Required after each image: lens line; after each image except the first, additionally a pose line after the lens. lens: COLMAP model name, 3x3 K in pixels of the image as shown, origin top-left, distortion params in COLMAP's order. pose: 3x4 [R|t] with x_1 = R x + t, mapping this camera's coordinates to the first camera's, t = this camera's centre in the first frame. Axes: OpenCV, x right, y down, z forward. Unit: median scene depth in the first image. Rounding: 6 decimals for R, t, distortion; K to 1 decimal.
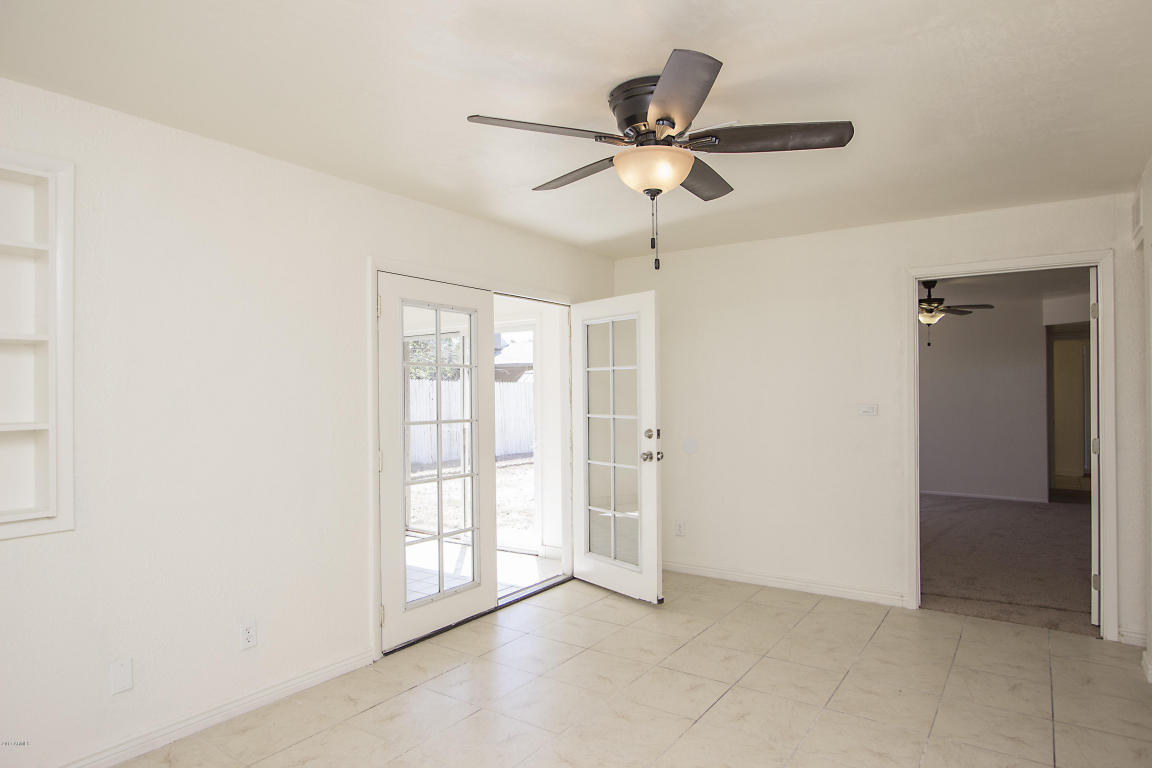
lens RADIAL K [[674.5, 0, 579.5], [0, 674.5, 386.4], [0, 0, 1]] dist [-0.015422, 0.009784]
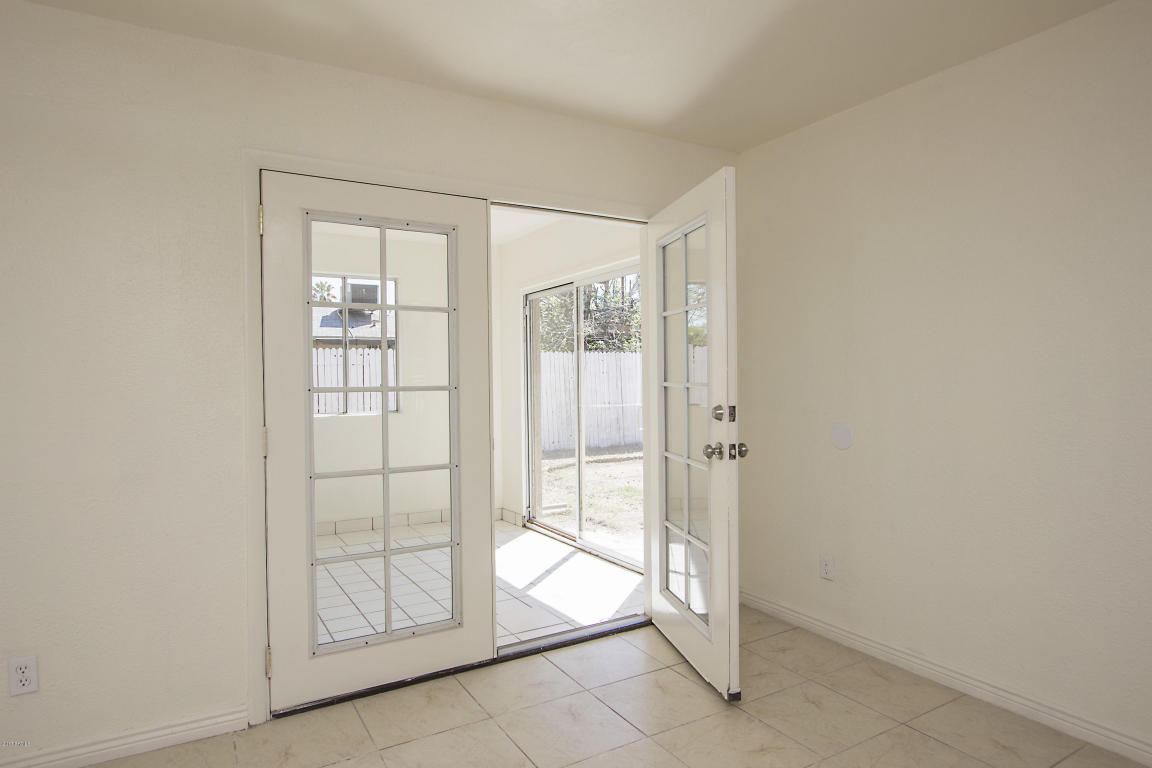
lens RADIAL K [[674.5, 0, 572.2], [0, 674.5, 388.4], [0, 0, 1]] dist [-0.015422, 0.009784]
pose [[0.906118, 0.005275, -0.422992, 0.244031], [0.009337, 0.999429, 0.032463, 0.028980], [0.422922, -0.033365, 0.905552, 0.423696]]
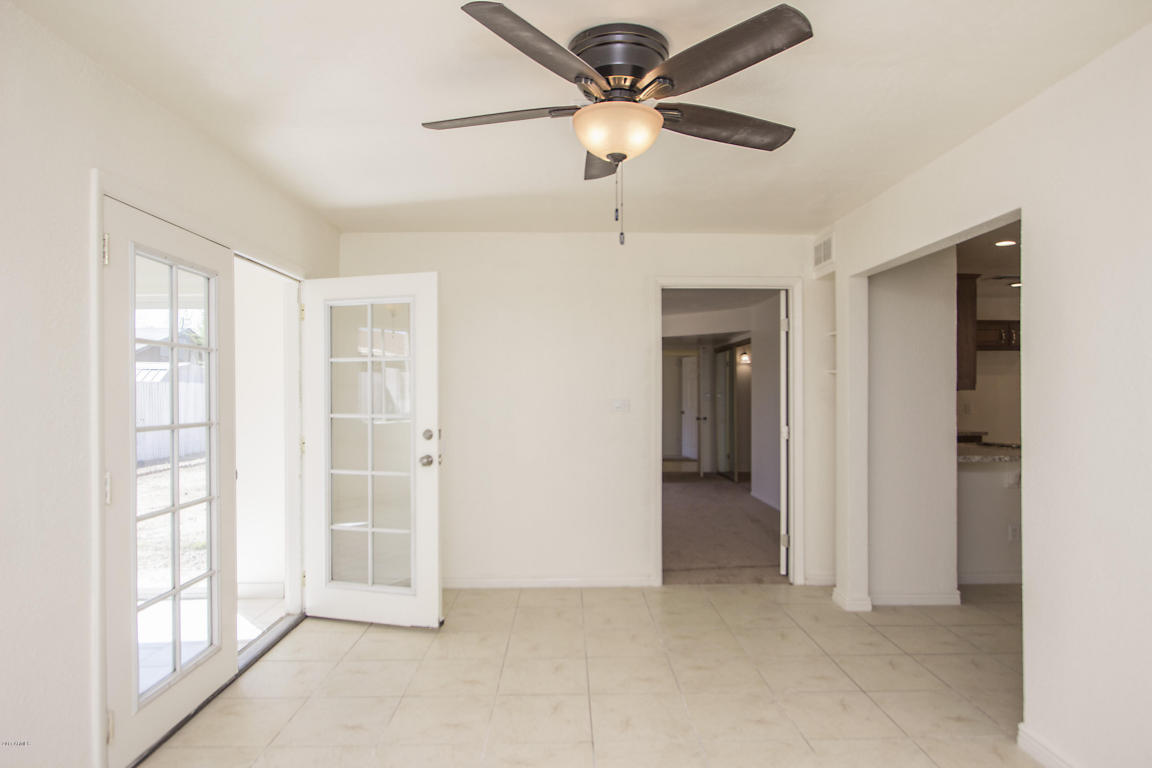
lens RADIAL K [[674.5, 0, 579.6], [0, 674.5, 383.7], [0, 0, 1]] dist [-0.015422, 0.009784]
pose [[0.811522, 0.010935, 0.584219, -0.257432], [-0.006853, 0.999934, -0.009197, 0.010876], [-0.584282, 0.003460, 0.811544, 0.178441]]
